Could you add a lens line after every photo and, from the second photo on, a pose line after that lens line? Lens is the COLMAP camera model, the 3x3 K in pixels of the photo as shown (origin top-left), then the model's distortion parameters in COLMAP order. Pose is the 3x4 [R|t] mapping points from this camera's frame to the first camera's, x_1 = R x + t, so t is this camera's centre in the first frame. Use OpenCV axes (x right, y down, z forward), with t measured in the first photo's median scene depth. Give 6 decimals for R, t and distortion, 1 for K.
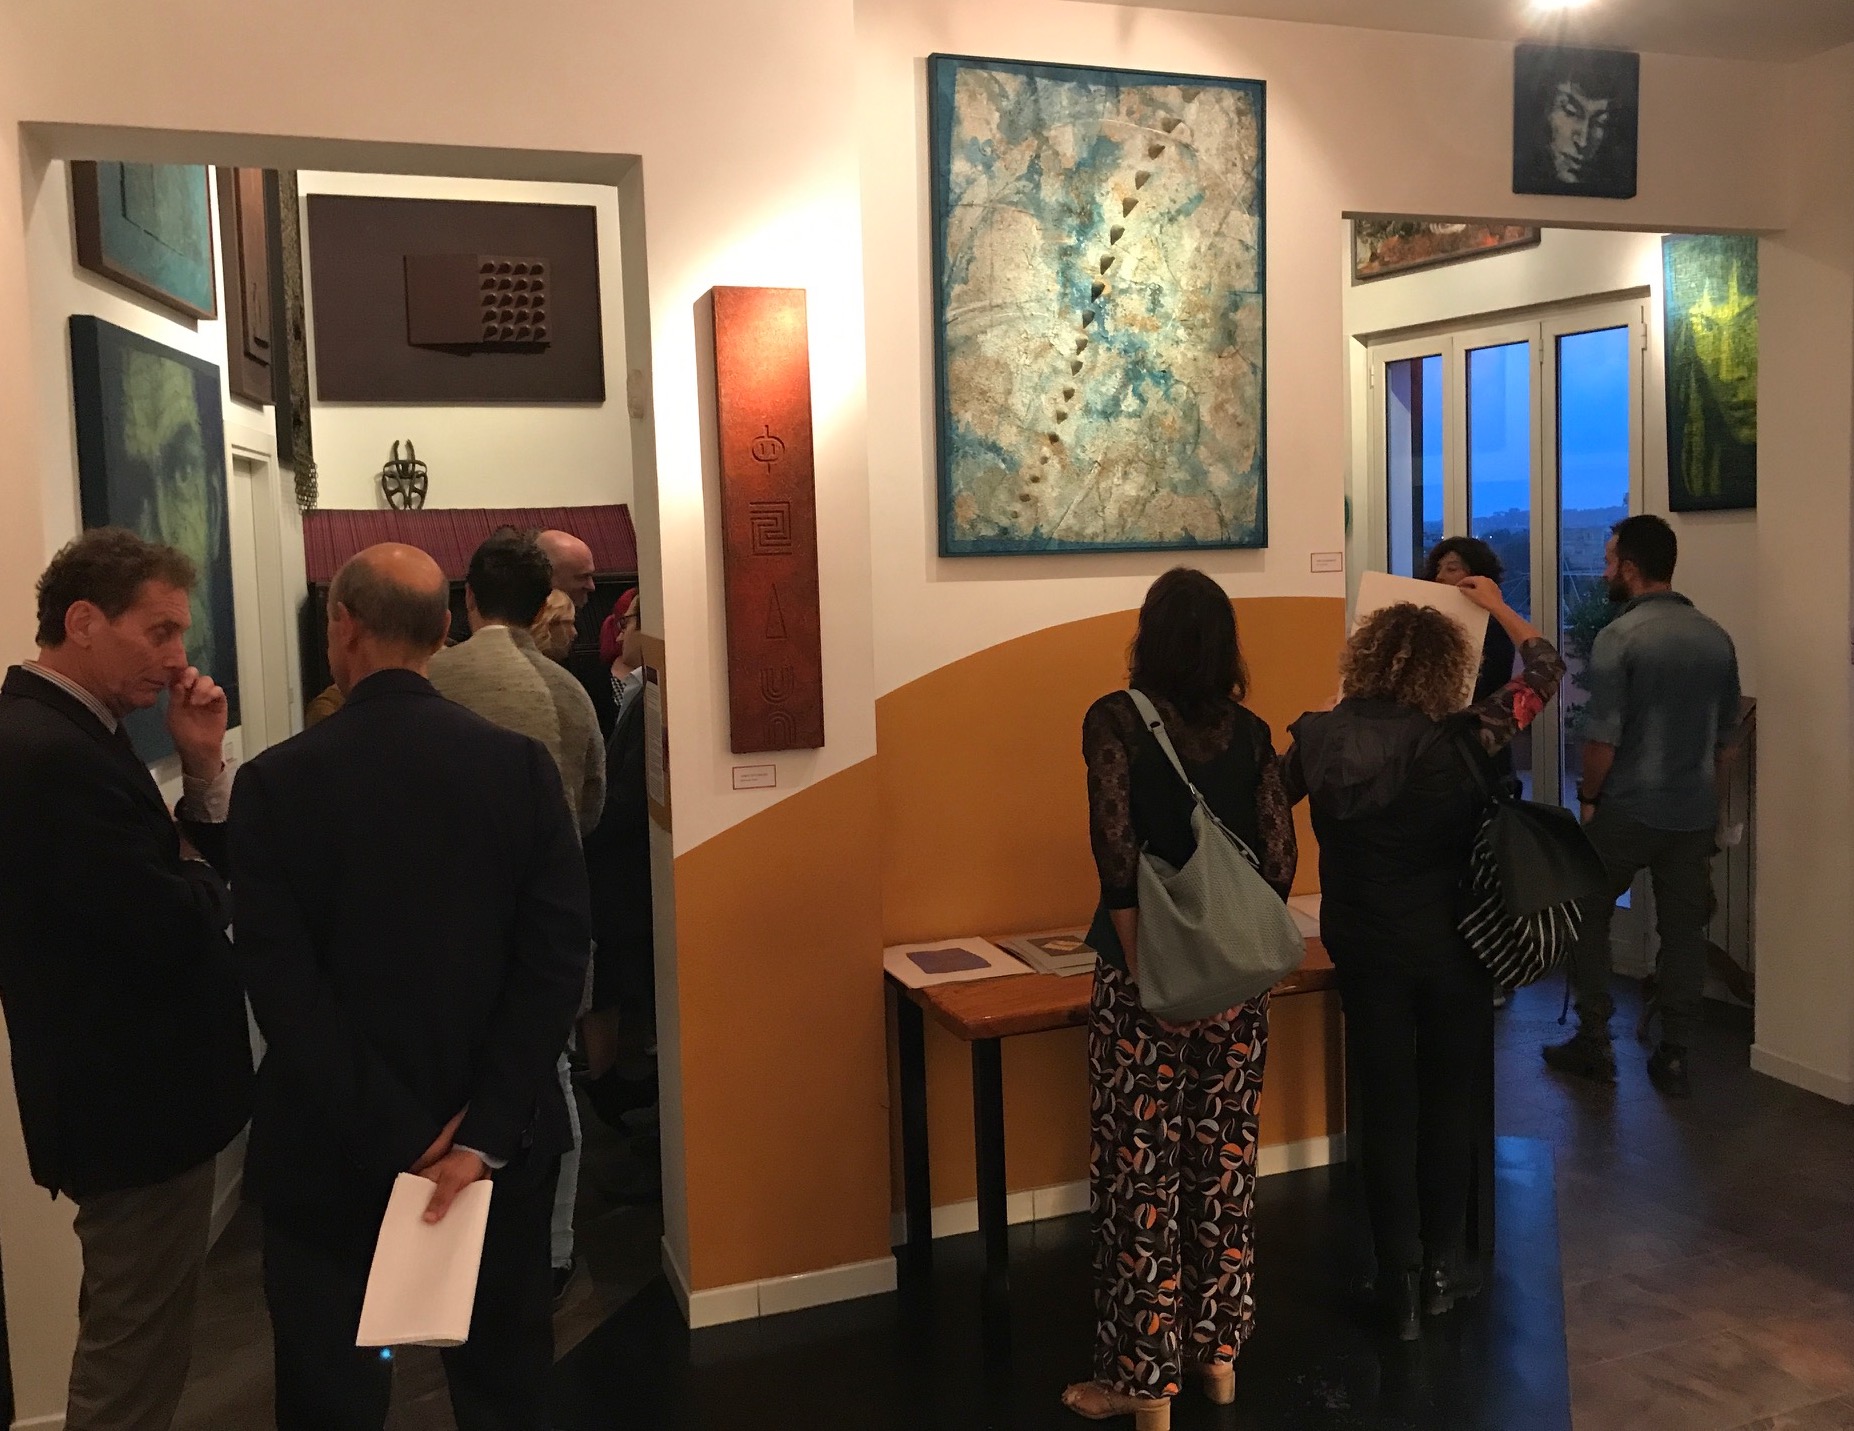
lens RADIAL K [[1621.0, 0, 959.9], [0, 1621.0, 691.2], [0, 0, 1]] dist [-0.013397, -0.015279]
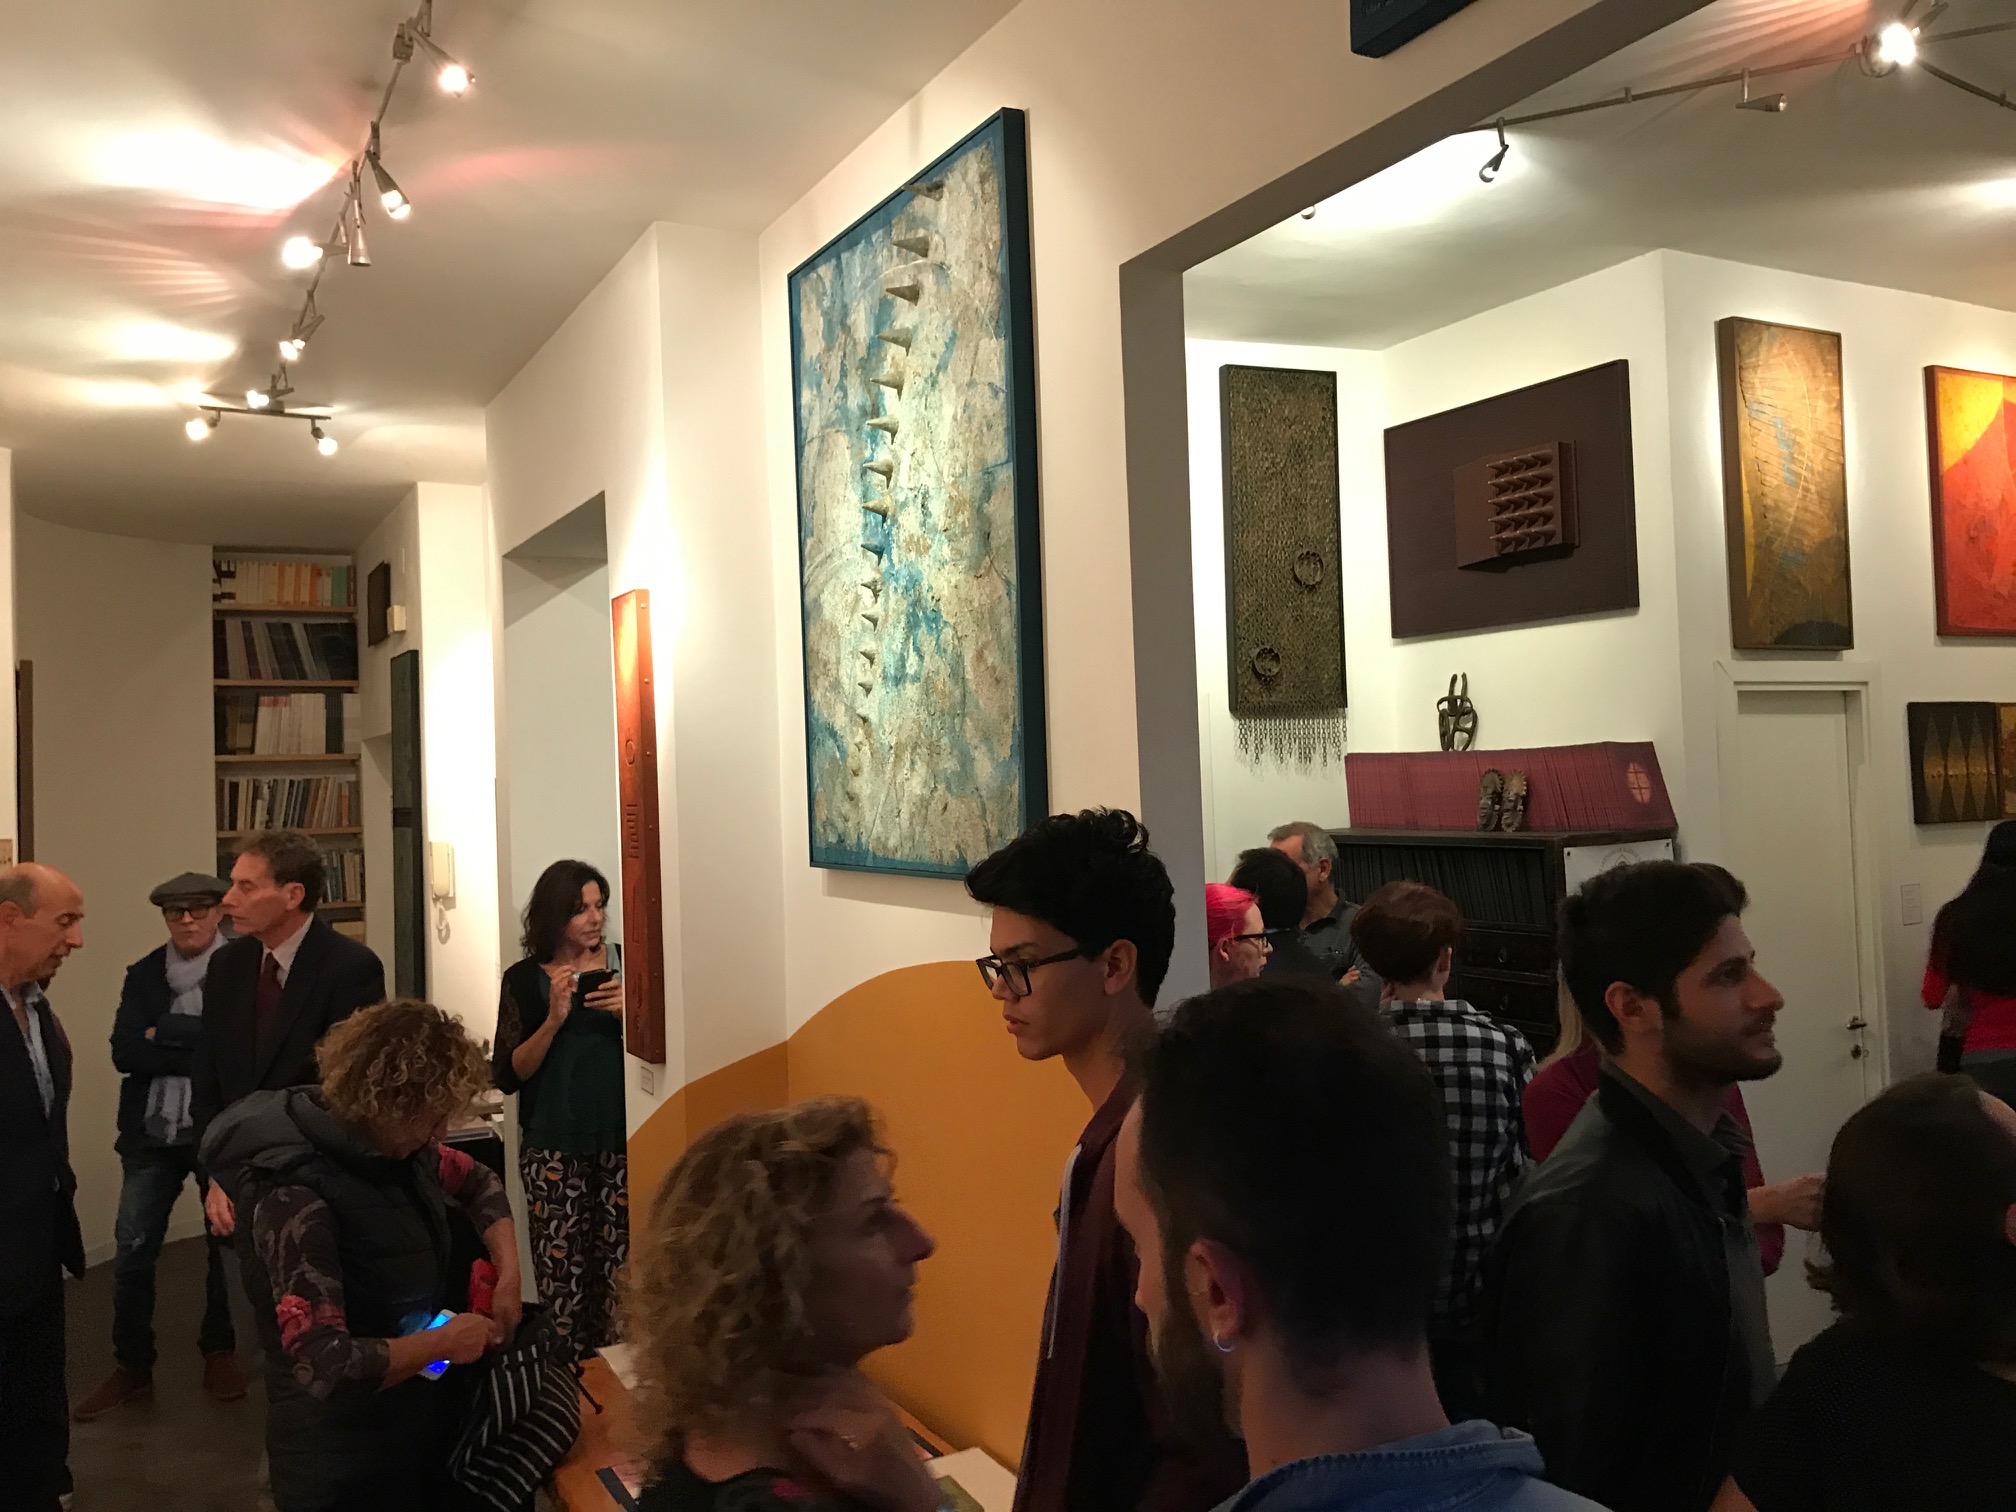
lens RADIAL K [[1658.4, 0, 1008.0], [0, 1658.4, 756.0], [0, 0, 1]] dist [0.038987, -0.007880]
pose [[0.142863, 0.009766, -0.989694, 0.801492], [-0.066968, 0.997755, 0.000179, -0.138753], [0.987474, 0.066253, 0.143196, 0.928759]]
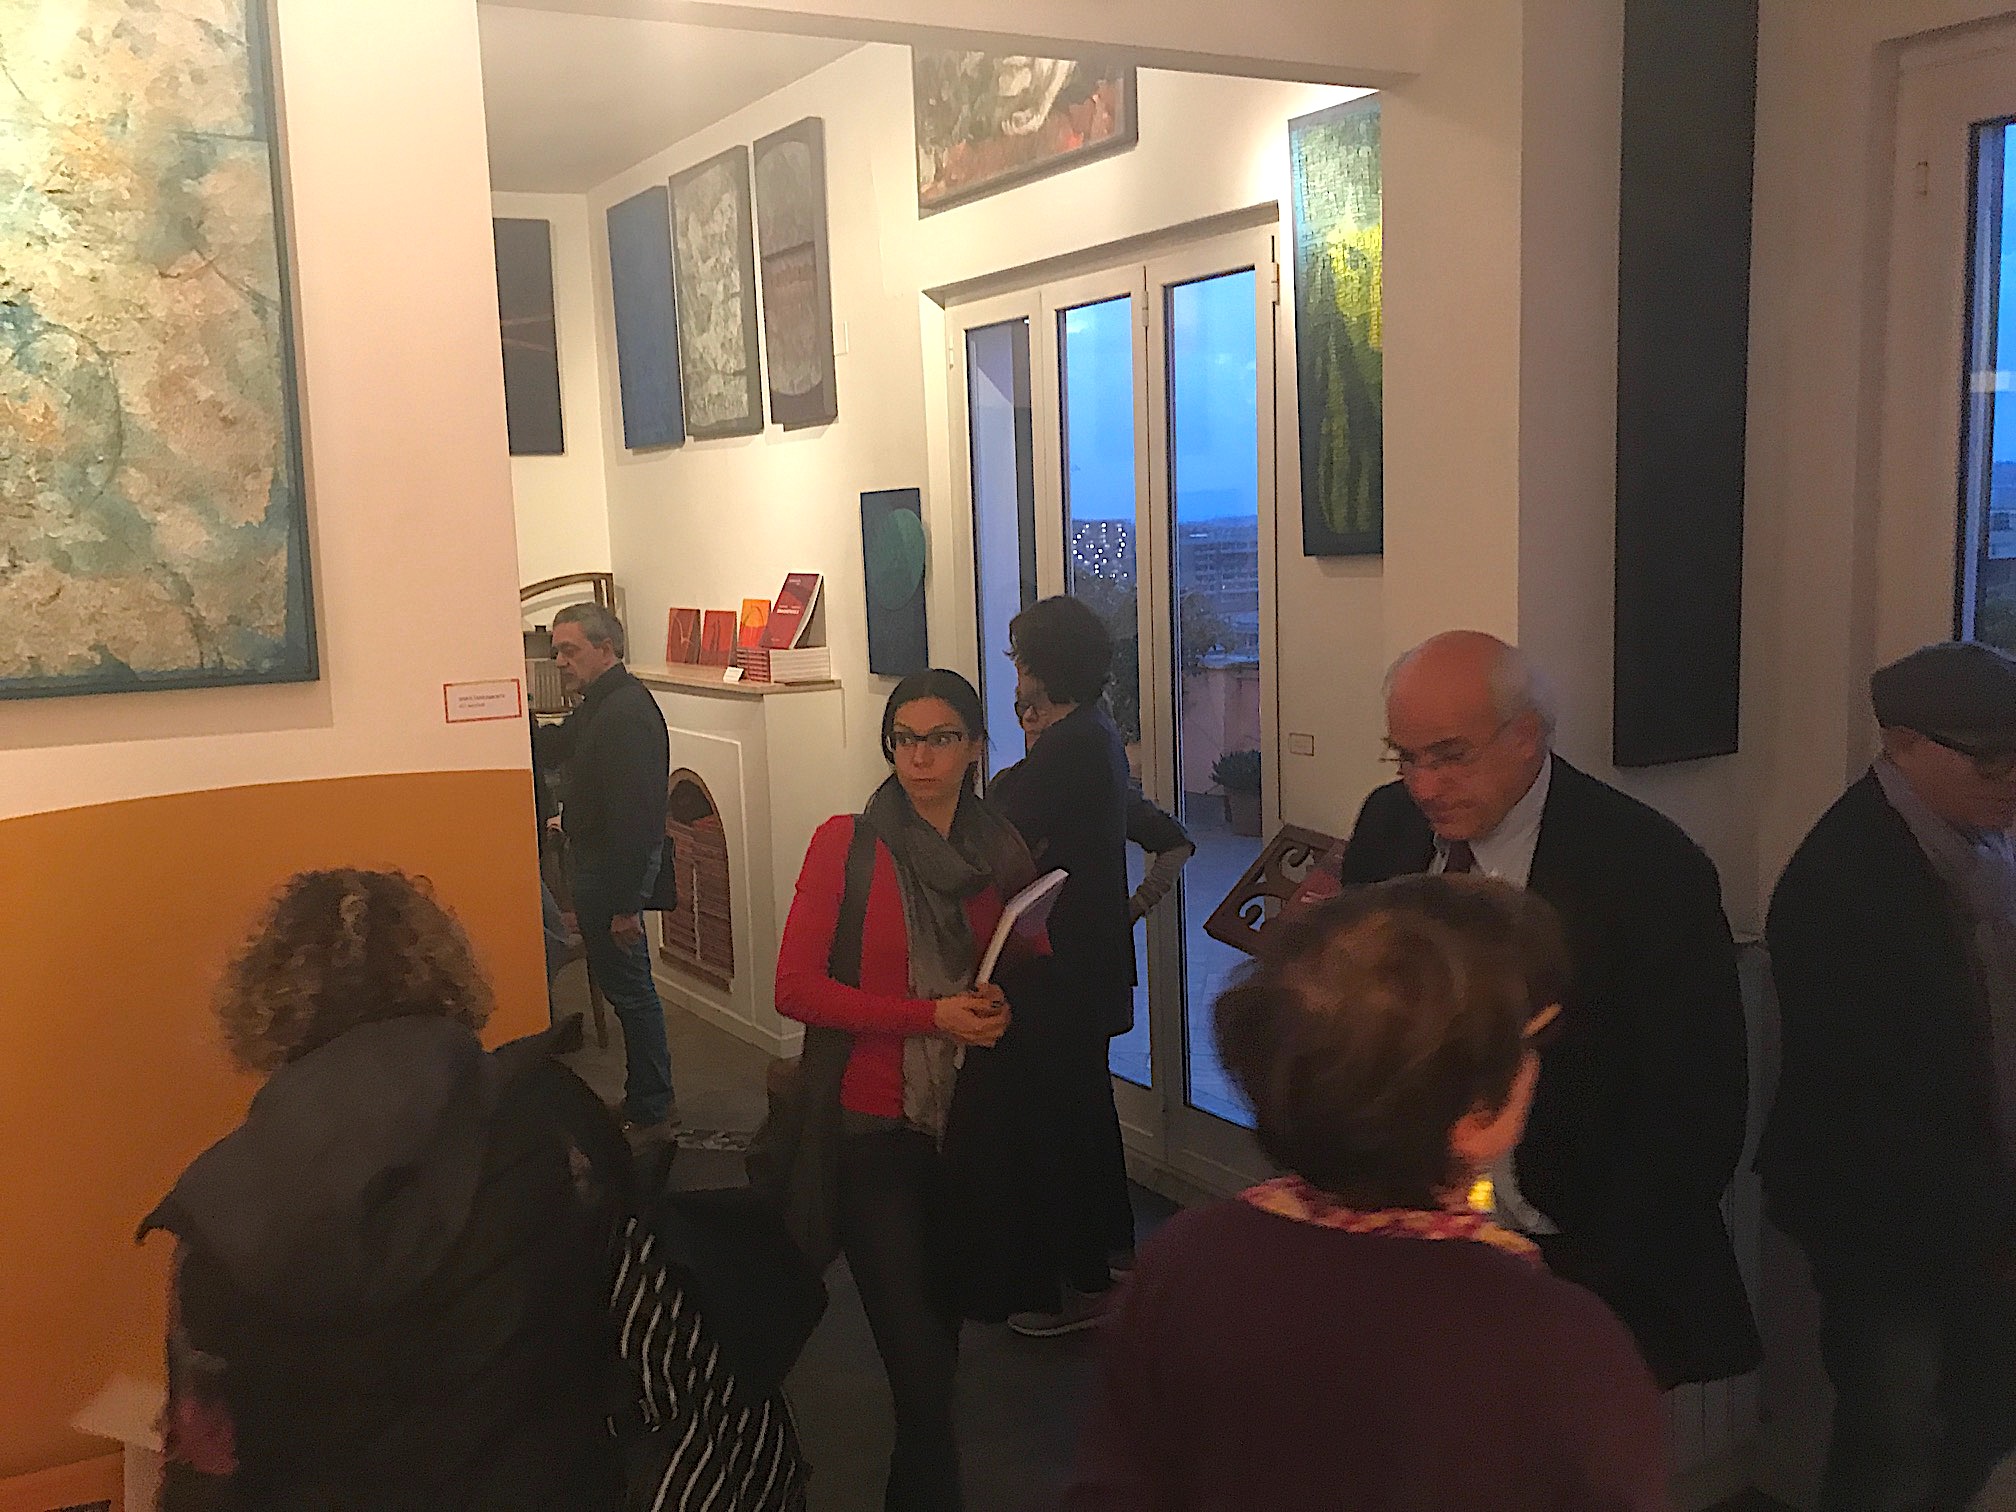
lens RADIAL K [[1671.2, 0, 1001.0], [0, 1671.2, 733.2], [0, 0, 1]] dist [0.000924, 0.013873]
pose [[0.993790, -0.019720, 0.109514, 0.345063], [0.017193, 0.999565, 0.023975, -0.083269], [-0.109940, -0.021943, 0.993696, 0.497344]]
